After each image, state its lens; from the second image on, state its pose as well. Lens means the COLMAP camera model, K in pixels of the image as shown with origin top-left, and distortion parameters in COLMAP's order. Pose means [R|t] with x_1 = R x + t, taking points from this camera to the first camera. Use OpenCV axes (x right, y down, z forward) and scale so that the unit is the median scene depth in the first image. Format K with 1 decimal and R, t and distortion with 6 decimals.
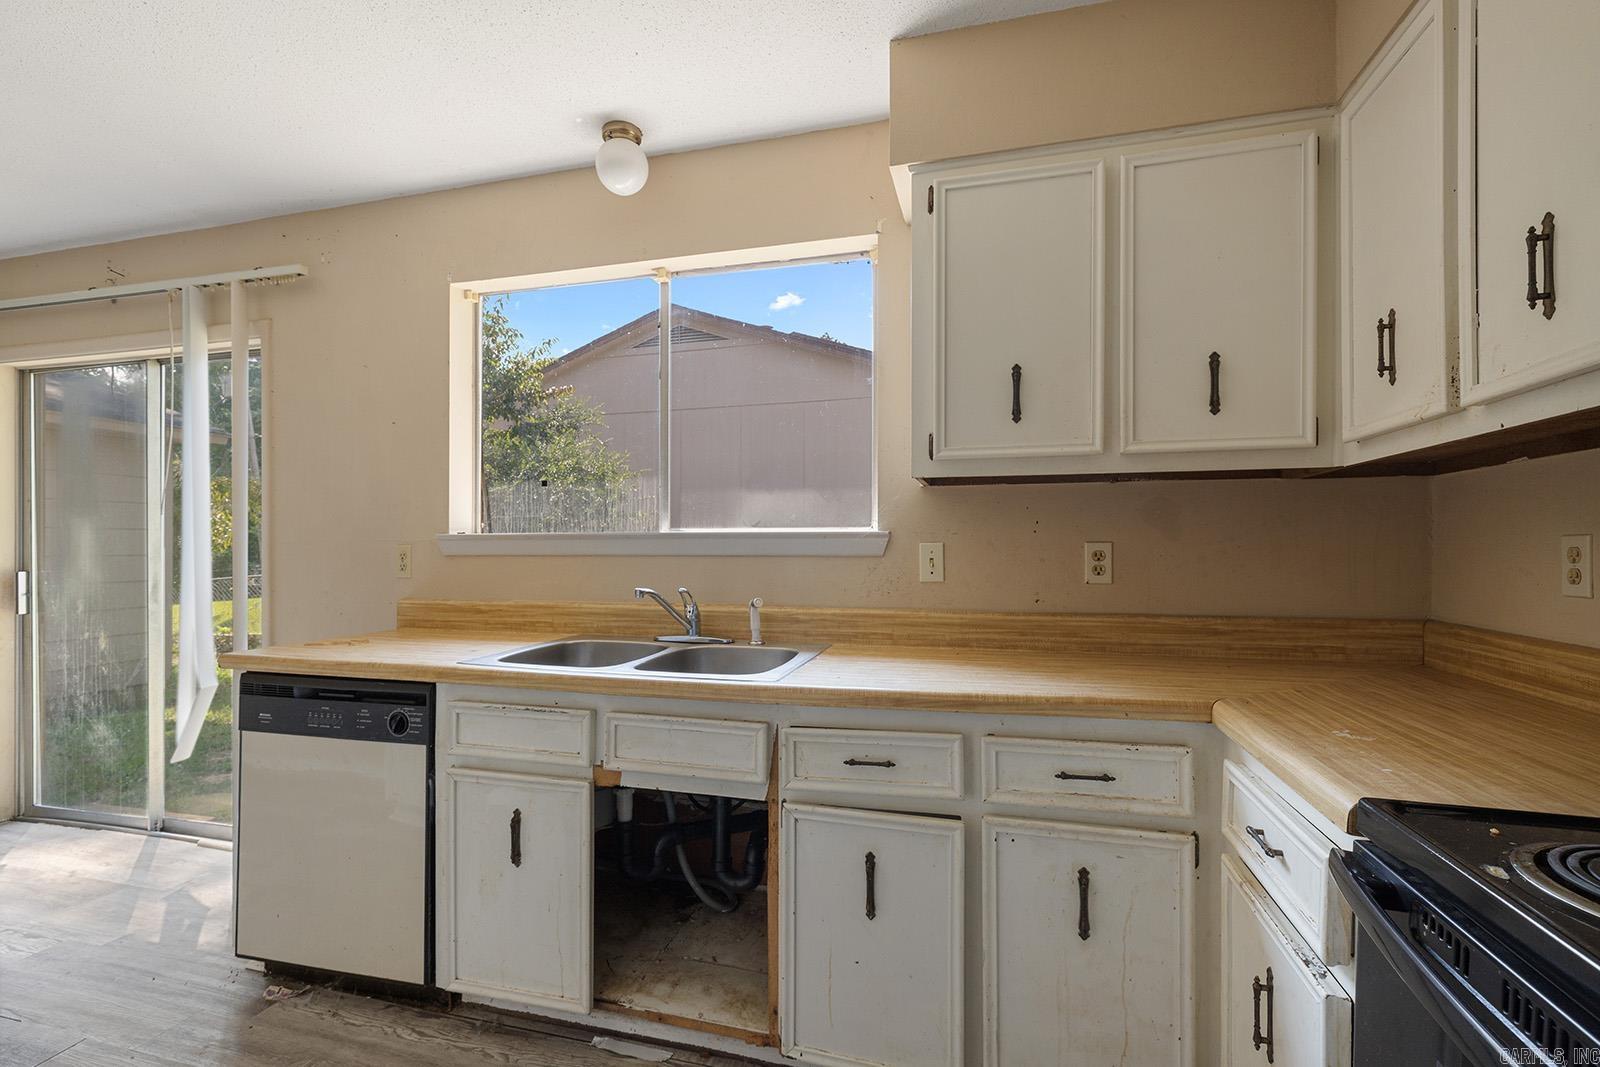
lens RADIAL K [[729.1, 0, 795.6], [0, 729.1, 542.0], [0, 0, 1]] dist [0.005785, 0.000025]
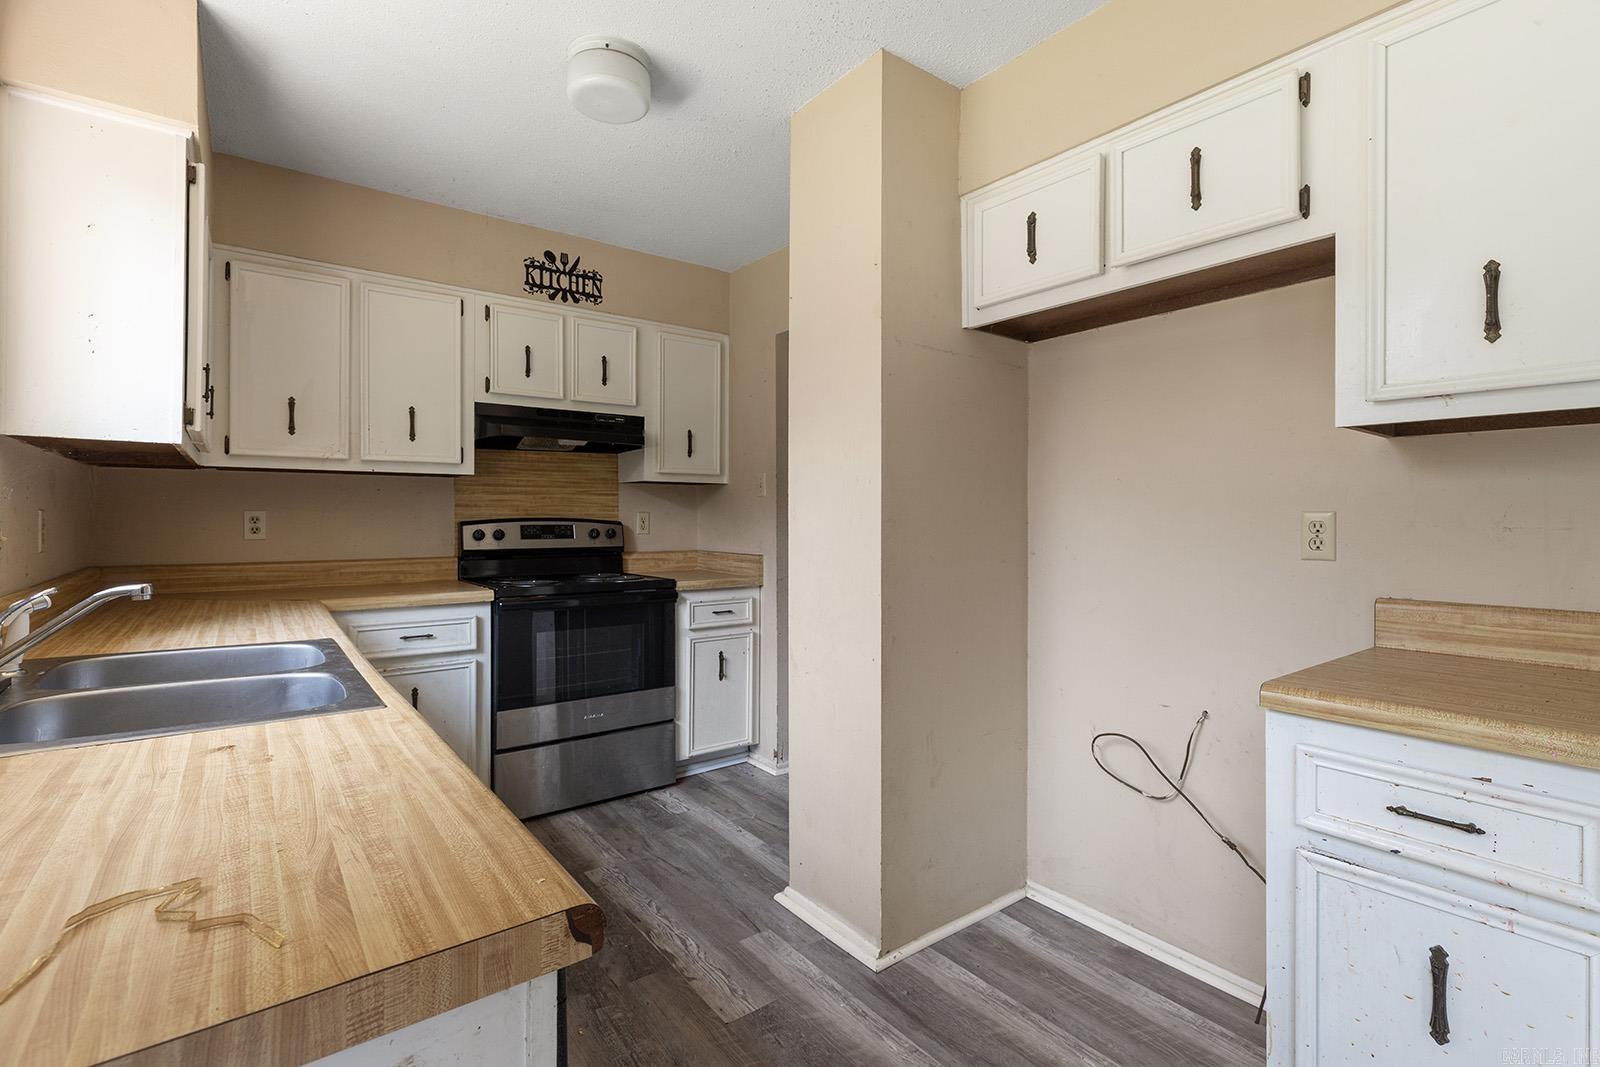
lens RADIAL K [[729.1, 0, 792.9], [0, 729.1, 518.9], [0, 0, 1]] dist [0.005785, 0.000025]
pose [[-0.799845, 0.001299, 0.600205, -1.019677], [-0.002141, 0.999985, -0.005018, 0.019873], [-0.600203, -0.005298, -0.799830, 1.390394]]
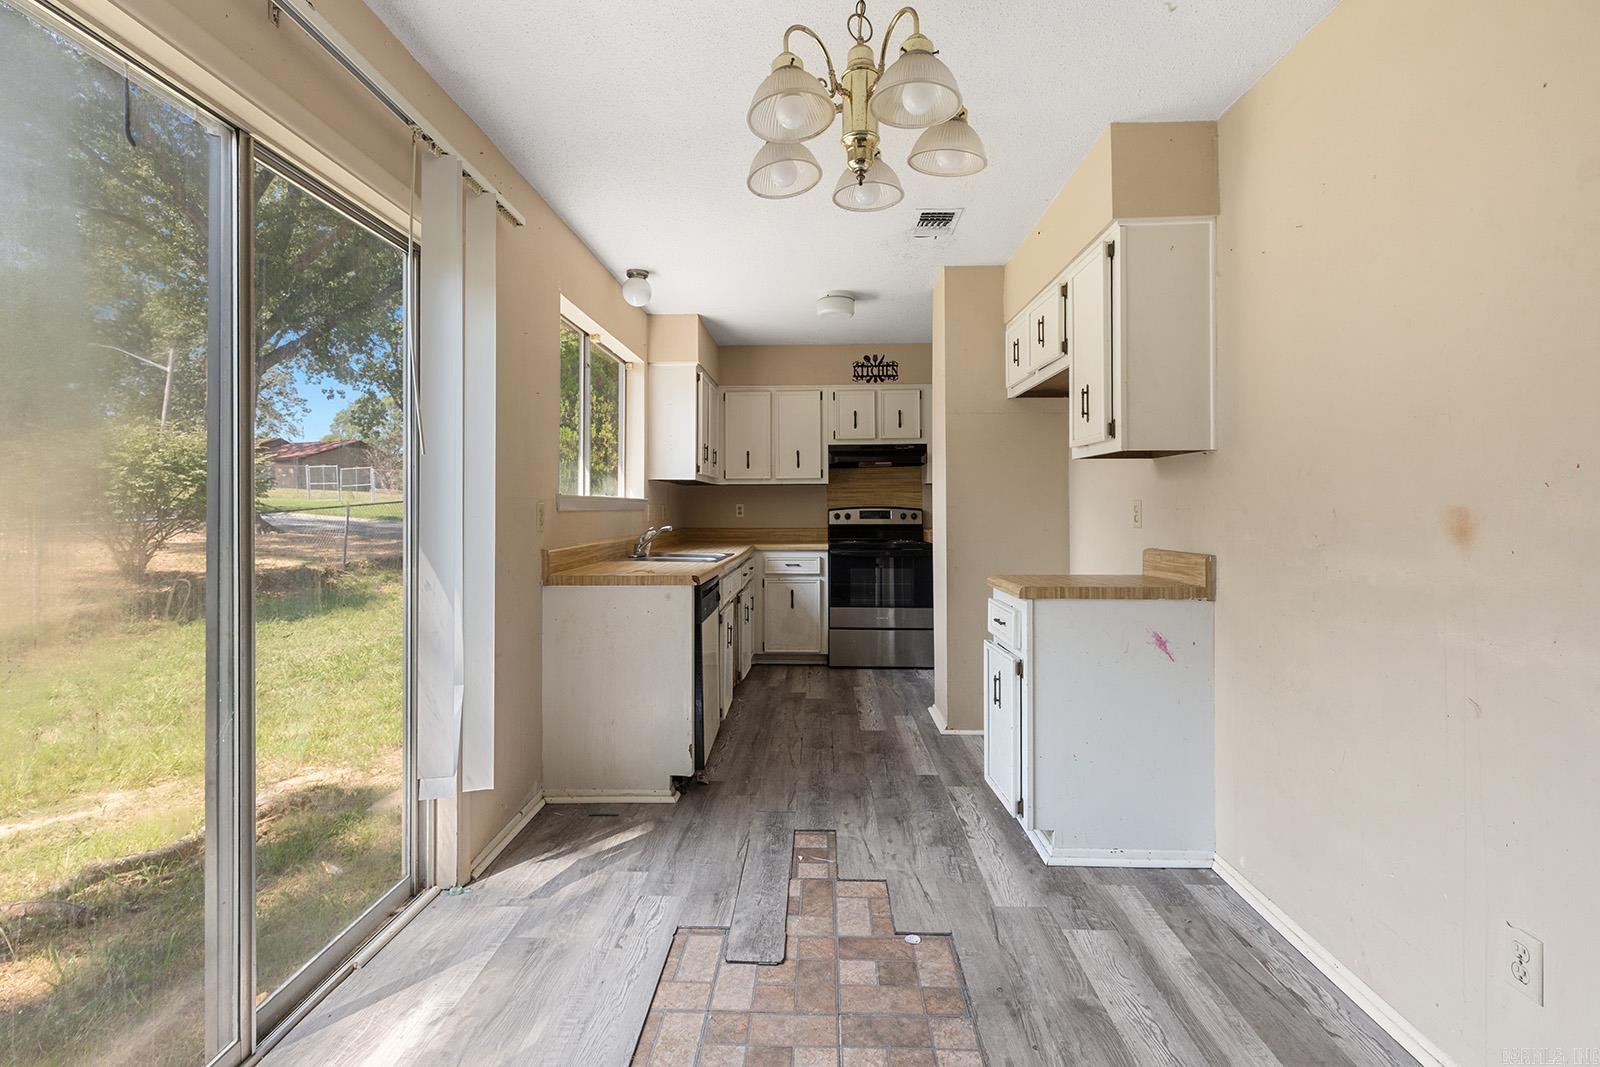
lens RADIAL K [[729.1, 0, 801.9], [0, 729.1, 524.2], [0, 0, 1]] dist [0.005785, 0.000025]
pose [[-0.243537, -0.020041, 0.969684, -2.653416], [-0.001741, 0.999794, 0.020226, 0.022996], [-0.969890, 0.003238, -0.243522, 1.360522]]
